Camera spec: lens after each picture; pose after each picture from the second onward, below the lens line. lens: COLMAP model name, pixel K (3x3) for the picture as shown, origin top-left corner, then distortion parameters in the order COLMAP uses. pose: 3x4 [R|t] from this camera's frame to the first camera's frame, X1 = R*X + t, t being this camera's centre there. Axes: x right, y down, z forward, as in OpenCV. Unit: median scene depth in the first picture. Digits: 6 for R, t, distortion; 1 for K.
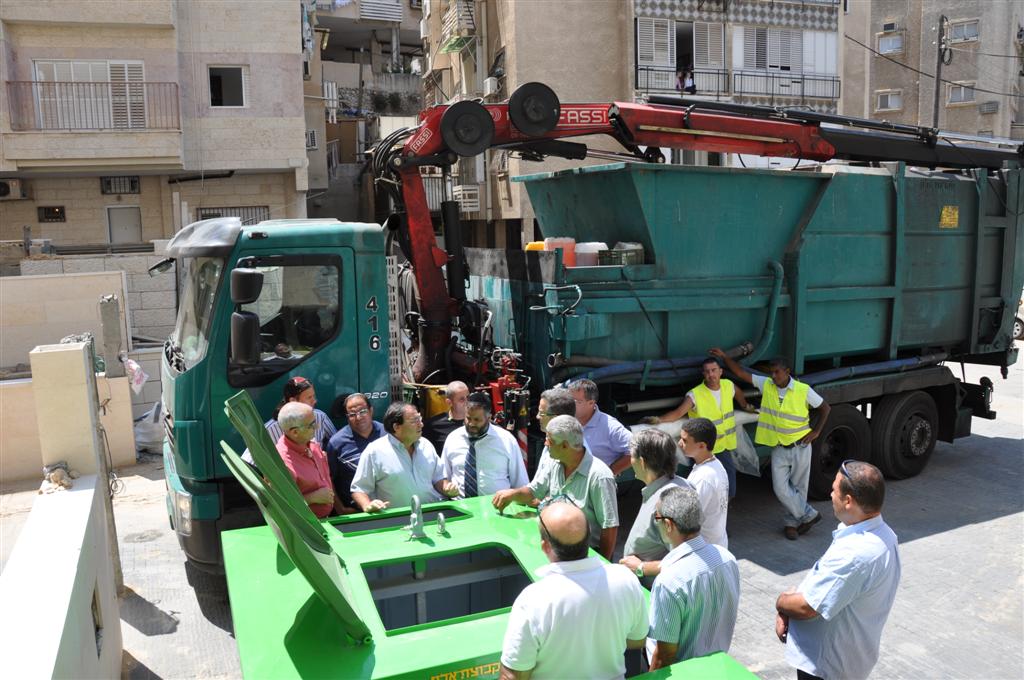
lens RADIAL K [[800.9, 0, 512.0], [0, 800.9, 340.0], [0, 0, 1]] dist [-0.162786, 0.127283]
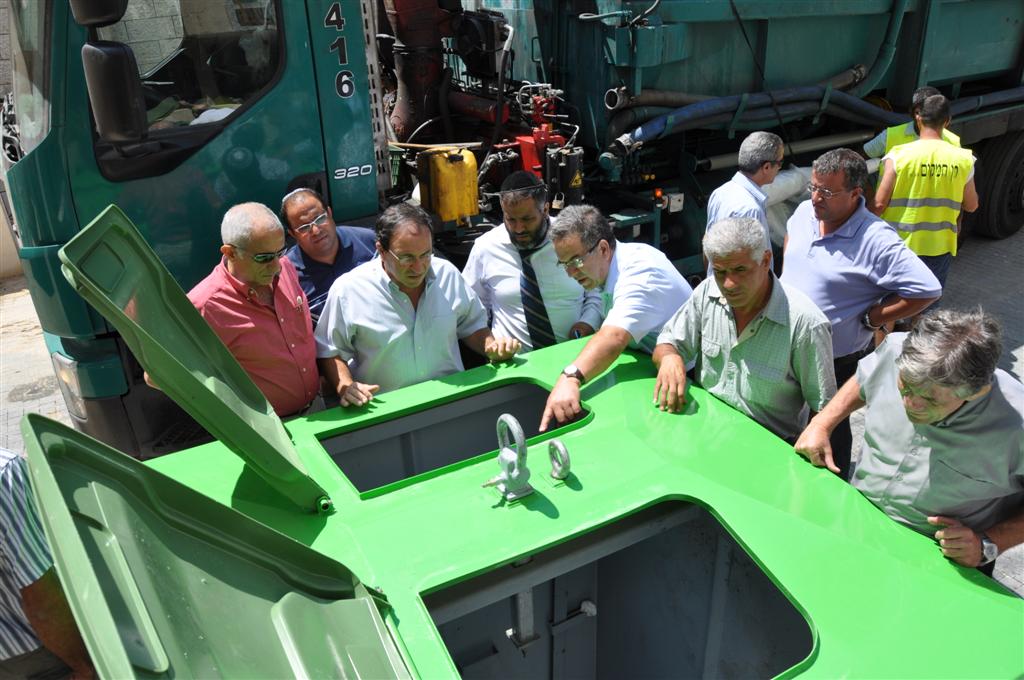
lens RADIAL K [[800.9, 0, 512.0], [0, 800.9, 340.0], [0, 0, 1]] dist [-0.162786, 0.127283]
pose [[0.995761, -0.066425, 0.063618, -0.082147], [0.042292, 0.944897, 0.324624, -0.000813], [-0.081675, -0.320558, 0.943701, 0.315637]]
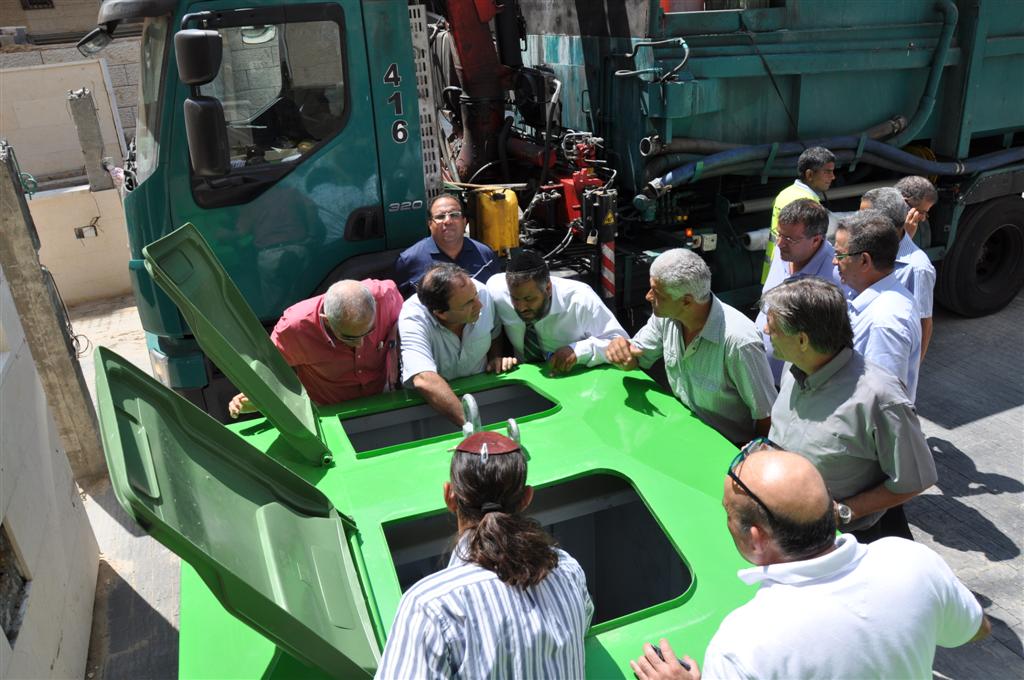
lens RADIAL K [[800.9, 0, 512.0], [0, 800.9, 340.0], [0, 0, 1]] dist [-0.162786, 0.127283]
pose [[0.997684, -0.022269, -0.064267, -0.027858], [0.038770, 0.962543, 0.268344, -0.002393], [0.055884, -0.270214, 0.961177, 0.243087]]
